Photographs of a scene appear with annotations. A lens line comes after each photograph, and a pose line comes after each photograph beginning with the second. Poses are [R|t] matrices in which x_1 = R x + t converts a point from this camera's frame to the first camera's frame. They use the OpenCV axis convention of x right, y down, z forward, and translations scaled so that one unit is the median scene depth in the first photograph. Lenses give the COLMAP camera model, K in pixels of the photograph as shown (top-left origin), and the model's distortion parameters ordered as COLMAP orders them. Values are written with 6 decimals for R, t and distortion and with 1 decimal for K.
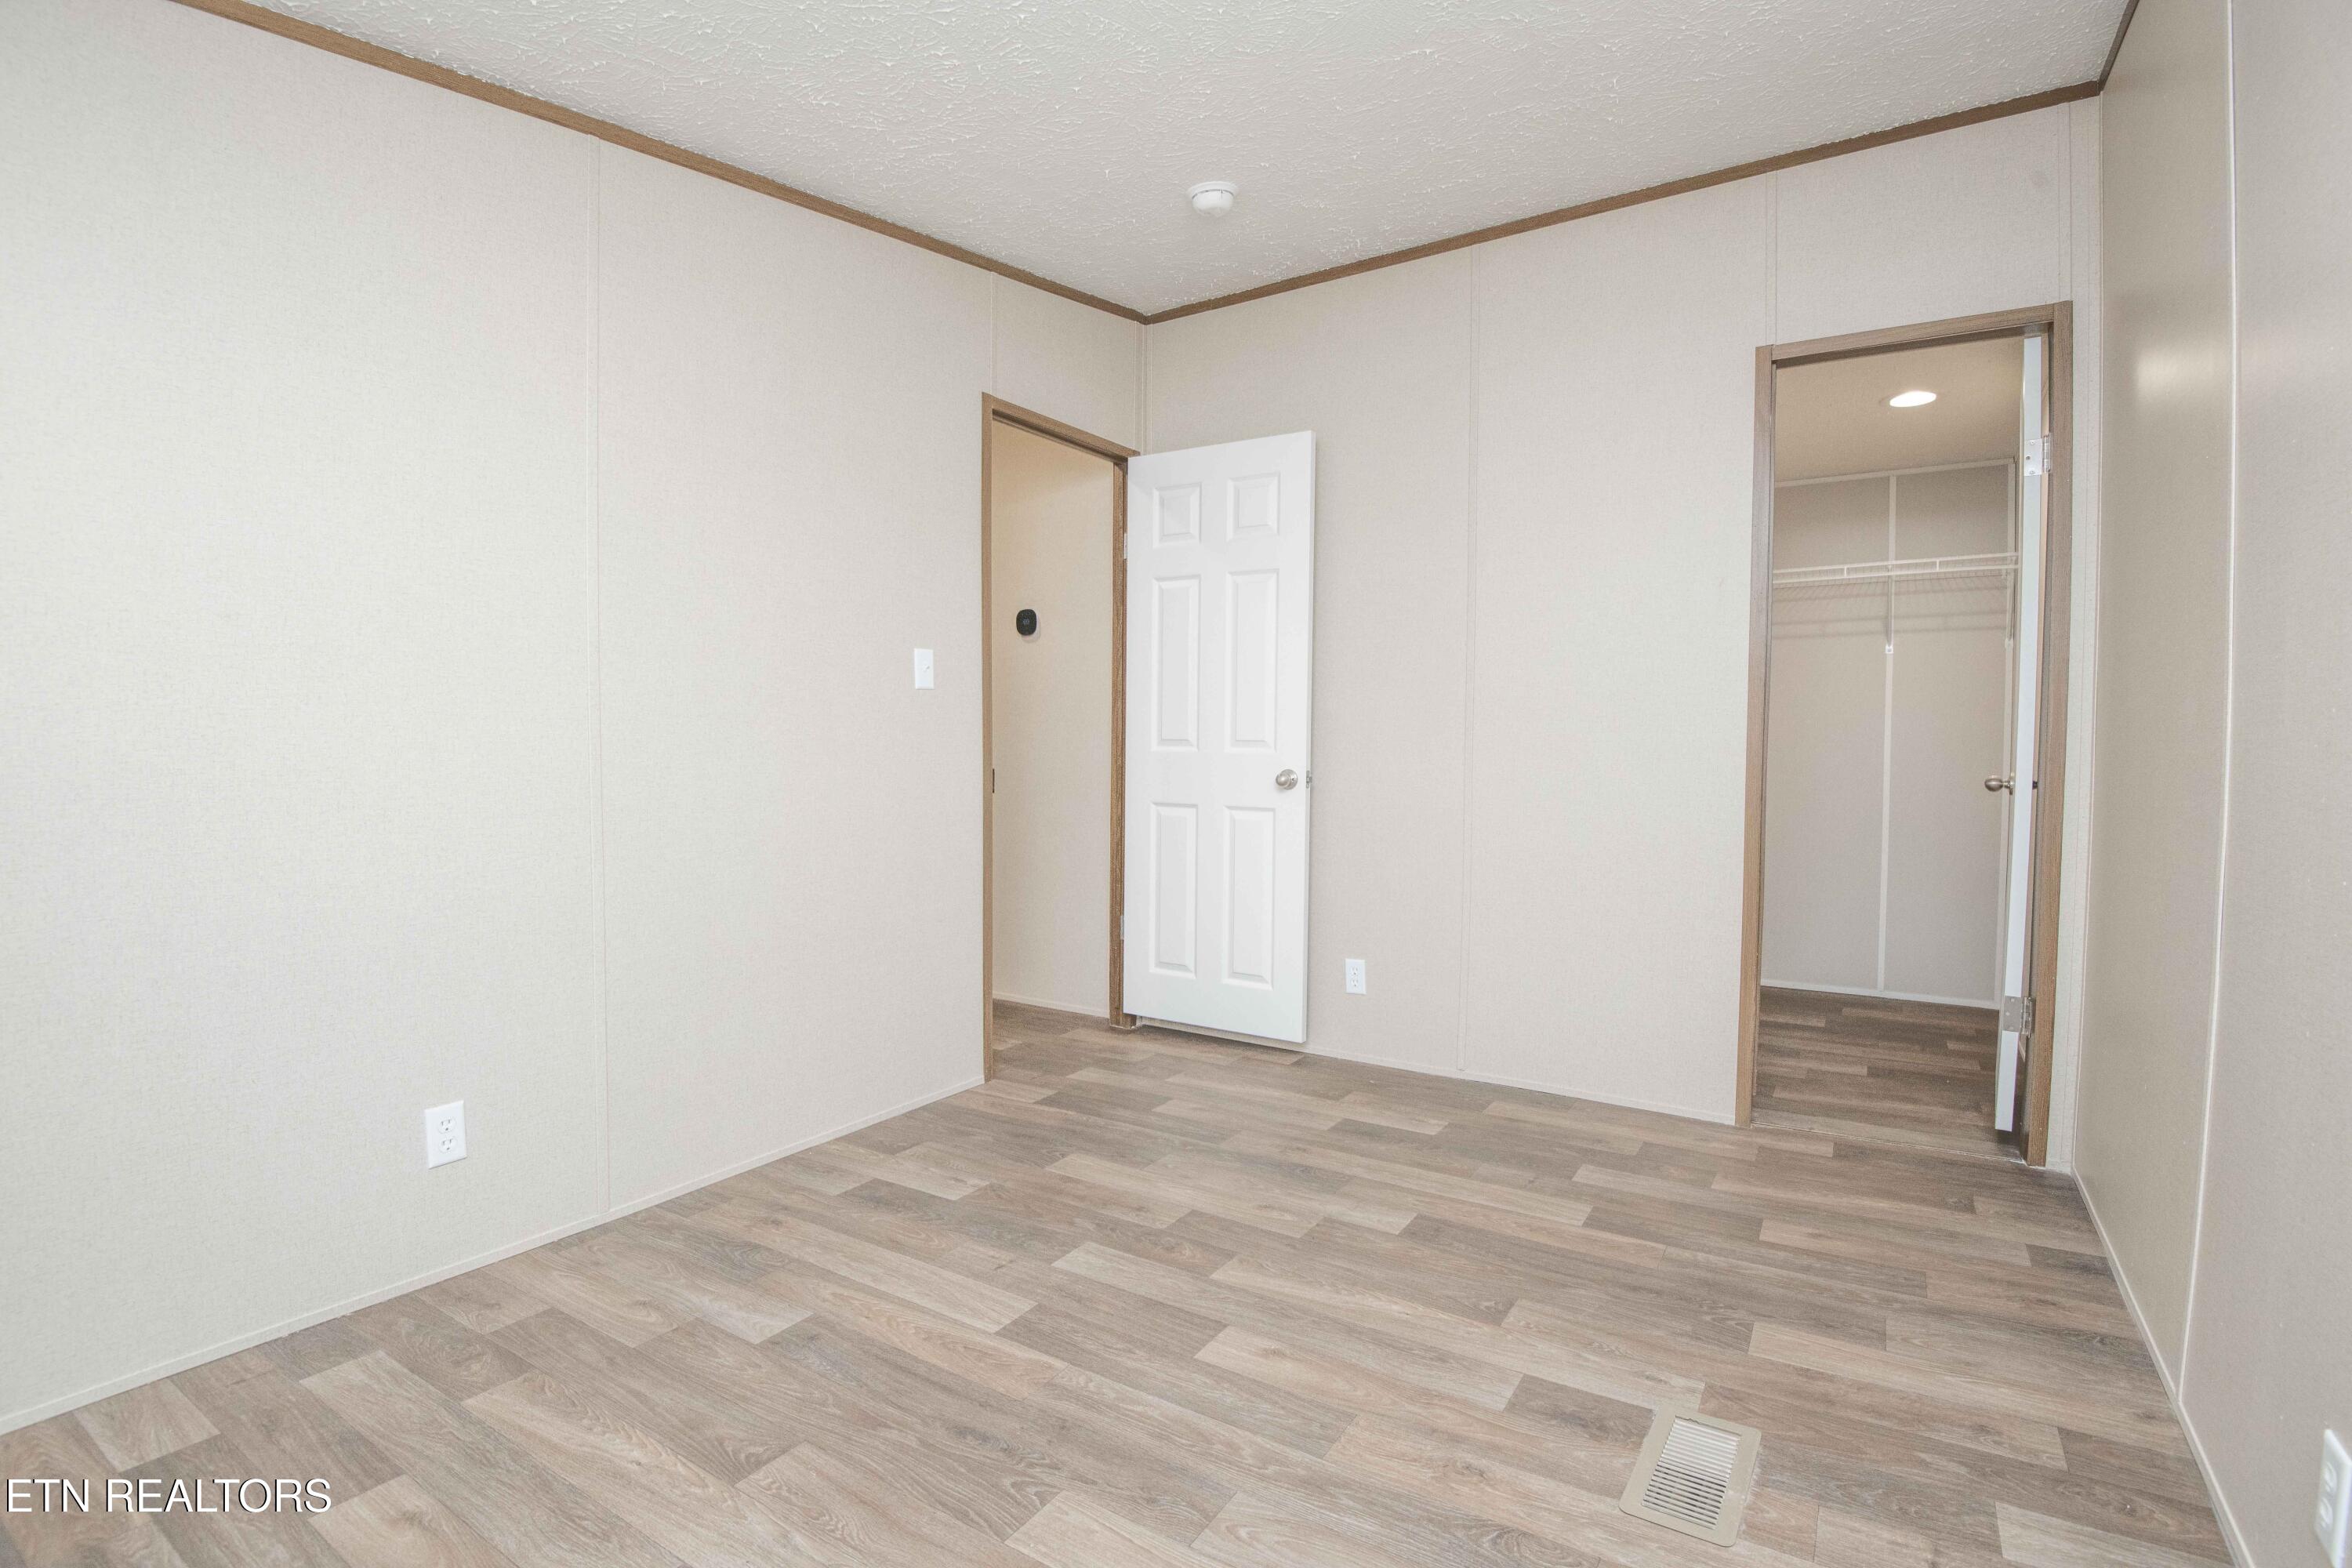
lens RADIAL K [[1087.4, 0, 1183.7], [0, 1087.4, 782.8], [0, 0, 1]] dist [-0.006626, -0.023971]
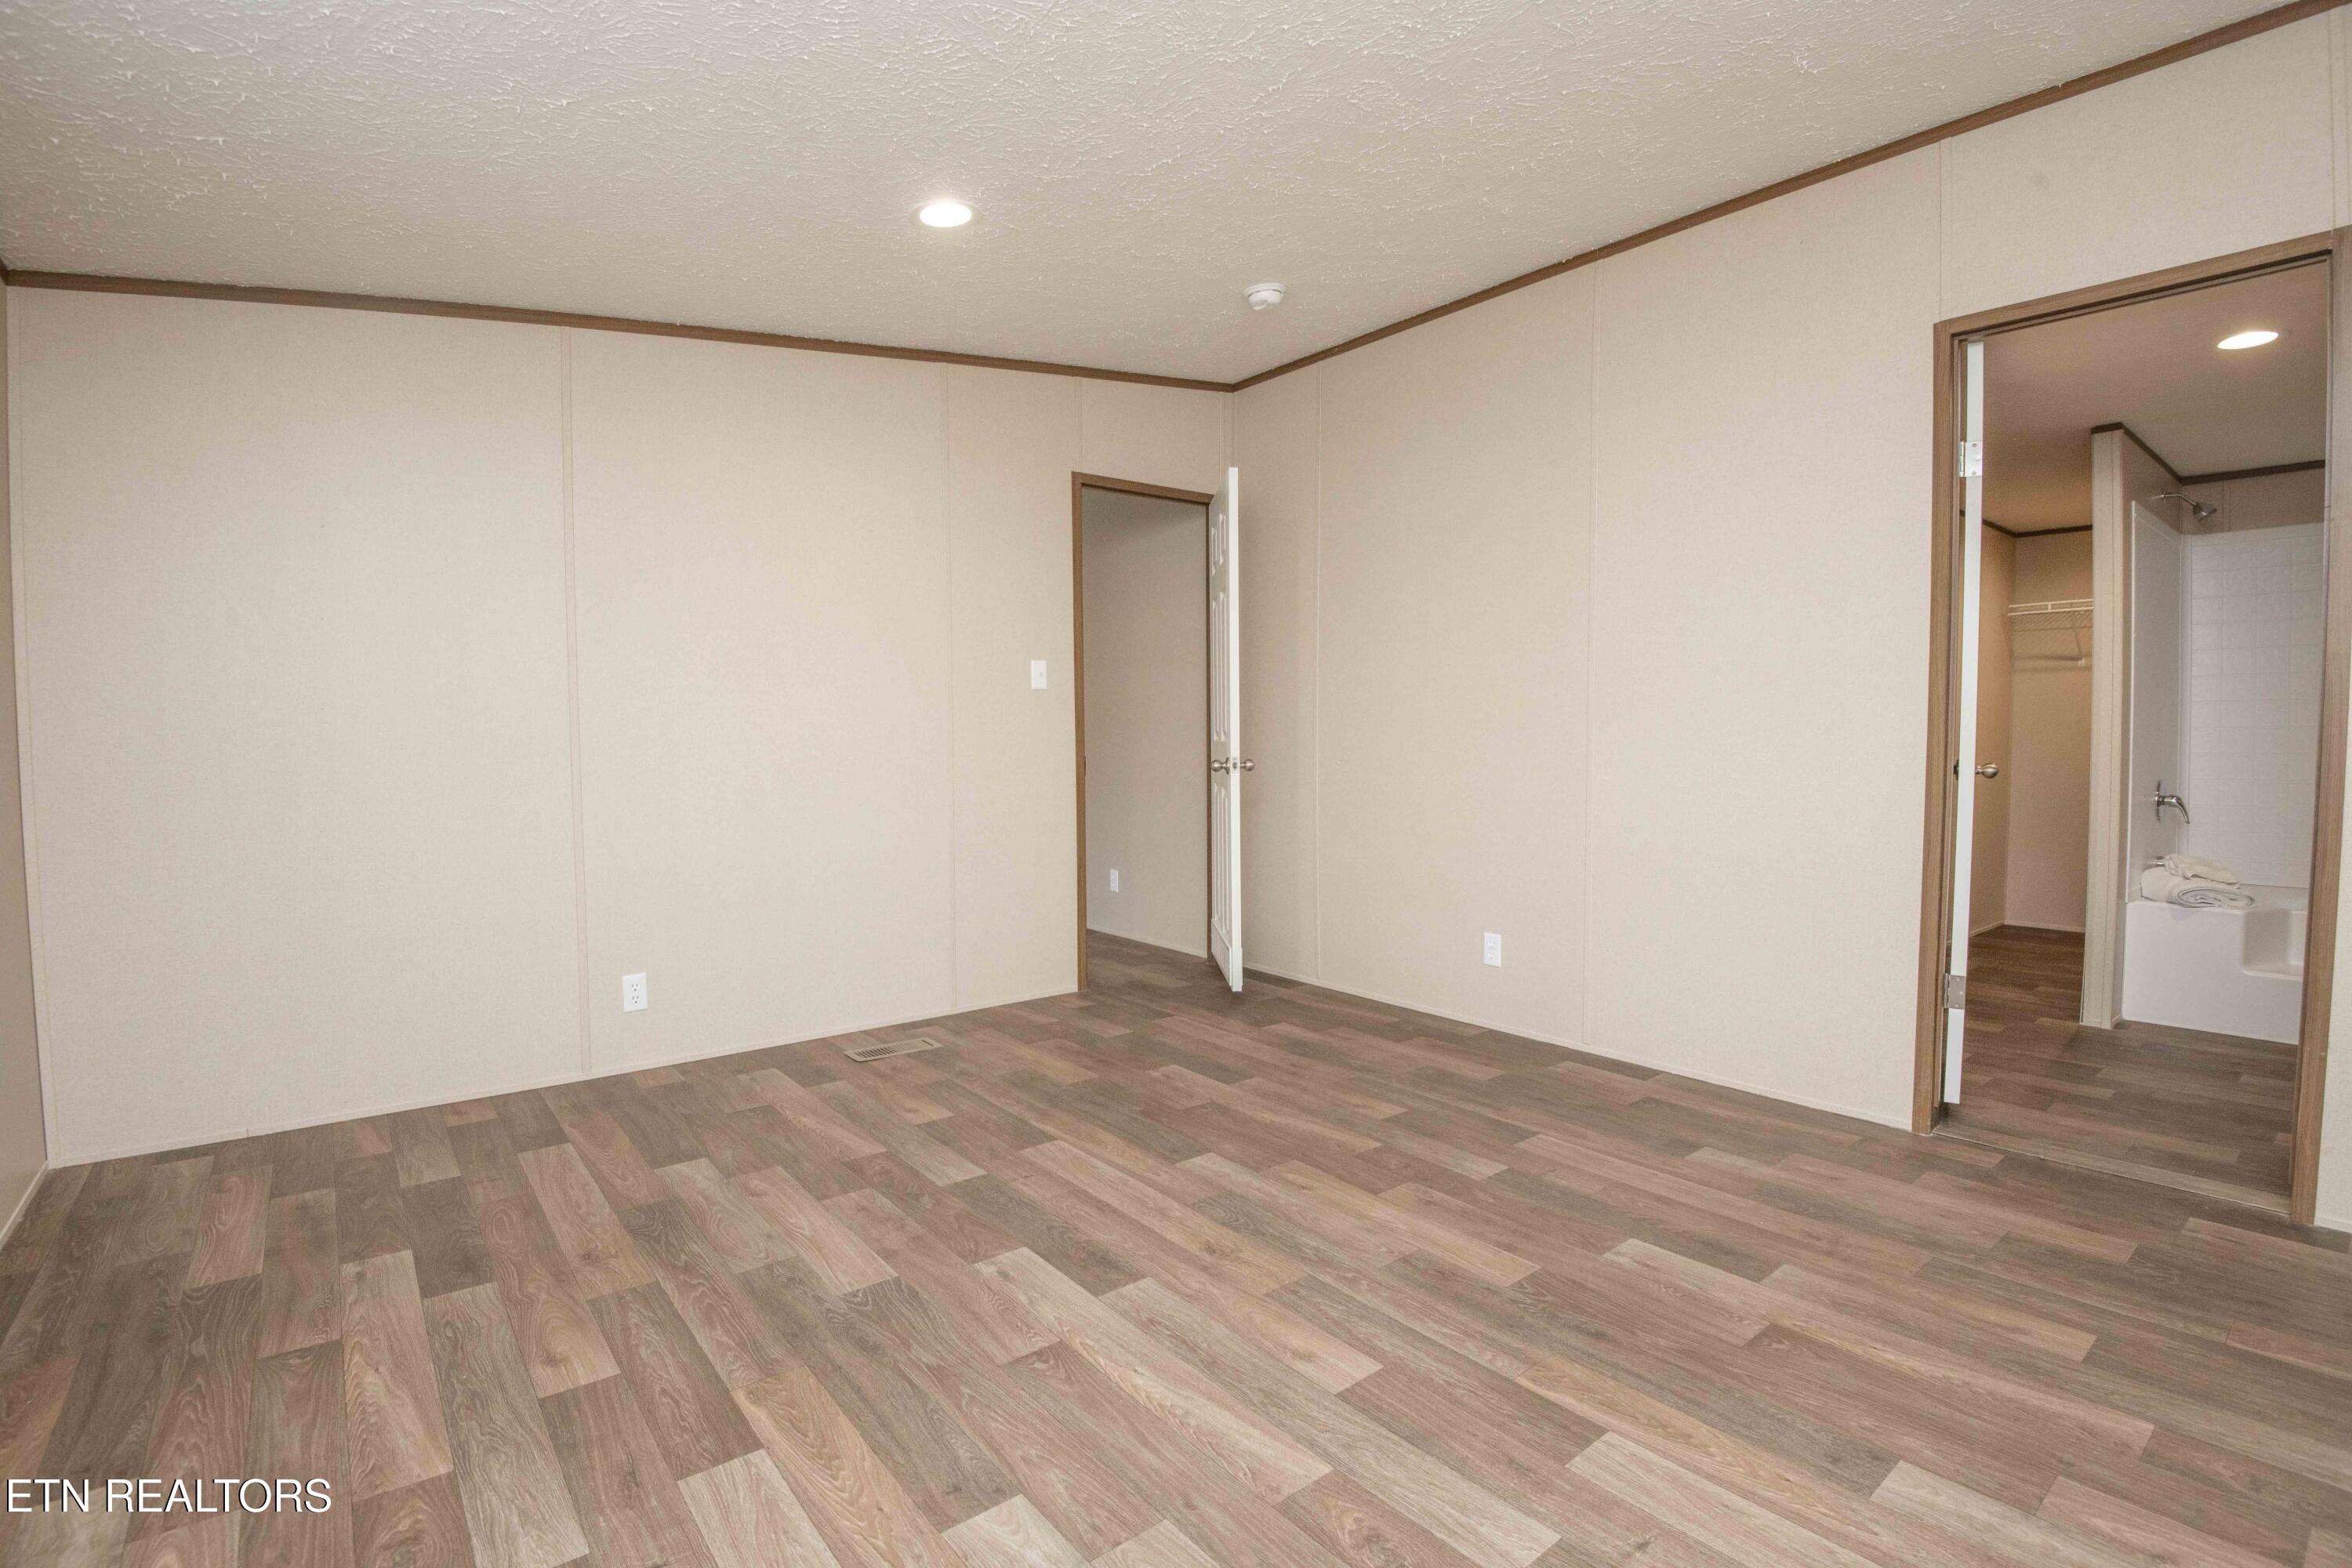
lens RADIAL K [[1080.8, 0, 1173.8], [0, 1080.8, 795.7], [0, 0, 1]] dist [-0.036142, -0.010804]
pose [[-0.946027, -0.013473, 0.323809, -0.101087], [0.015585, 0.996088, 0.086978, -0.067765], [-0.323714, 0.087330, -0.942116, 1.662490]]
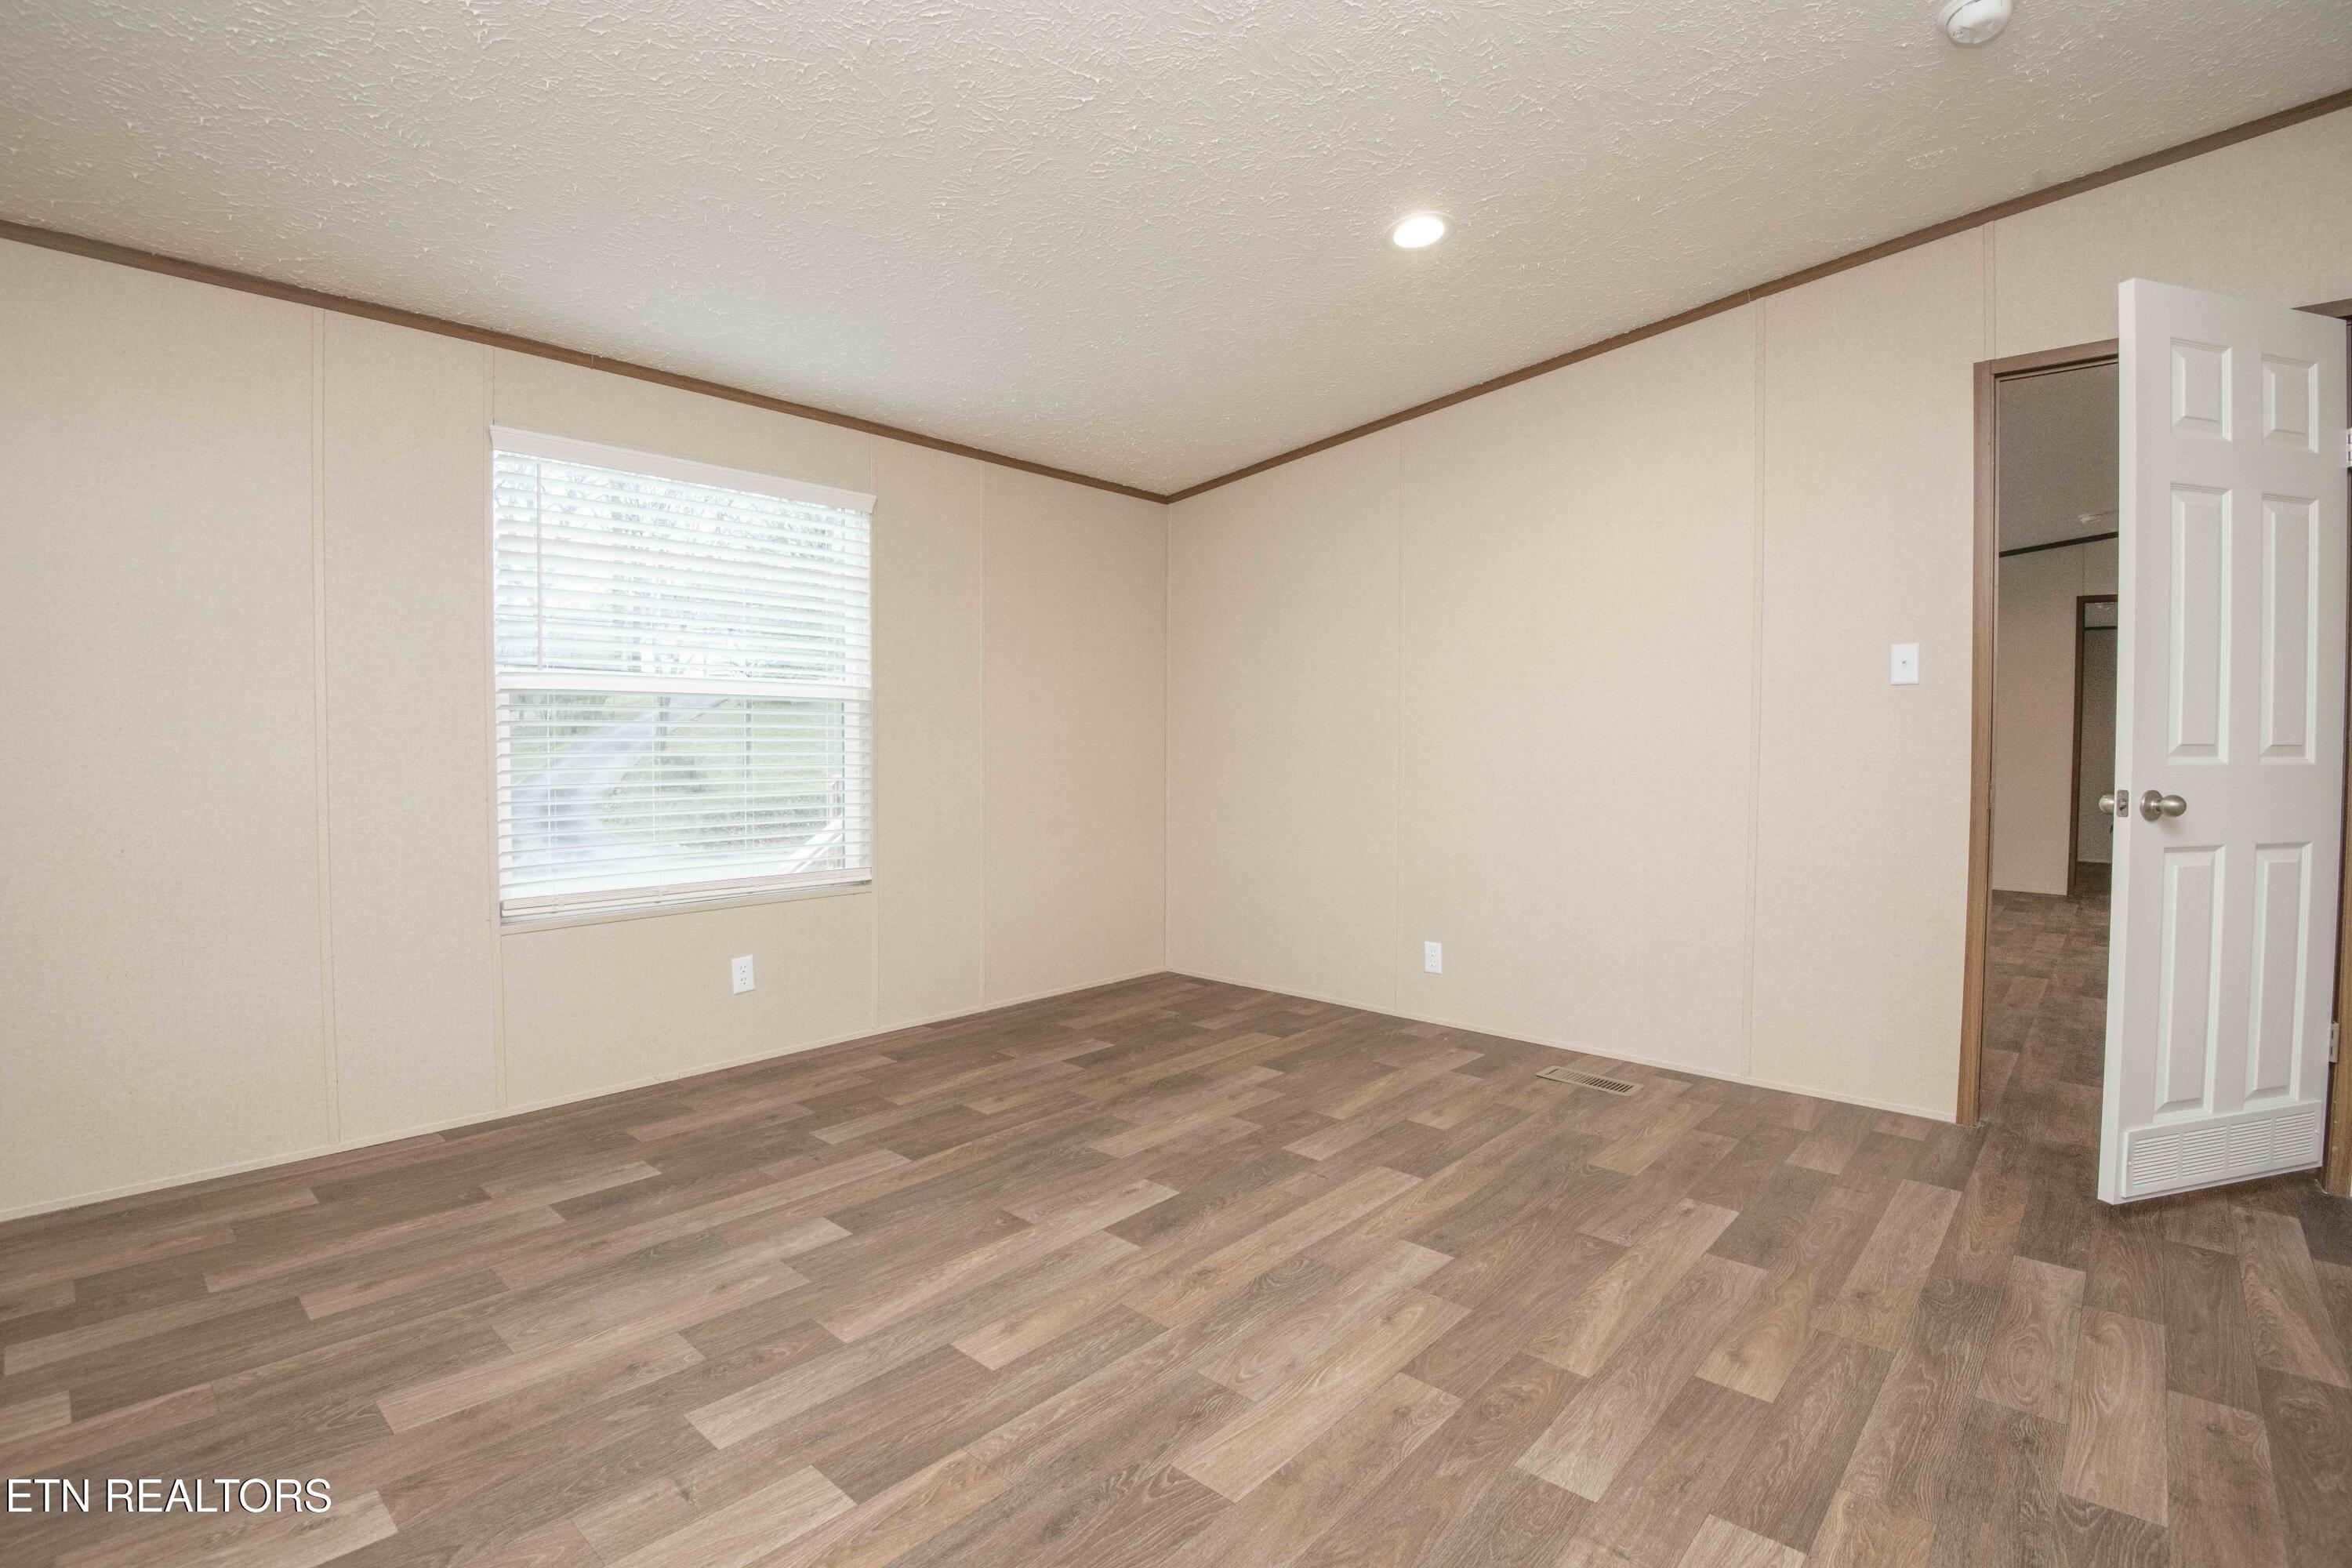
lens RADIAL K [[1099.2, 0, 1181.4], [0, 1099.2, 767.1], [0, 0, 1]] dist [-0.028049, -0.006153]
pose [[0.164210, -0.025662, 0.986092, -0.800748], [0.021754, 0.999513, 0.022388, -0.035893], [-0.986186, 0.017775, 0.164688, 0.562013]]
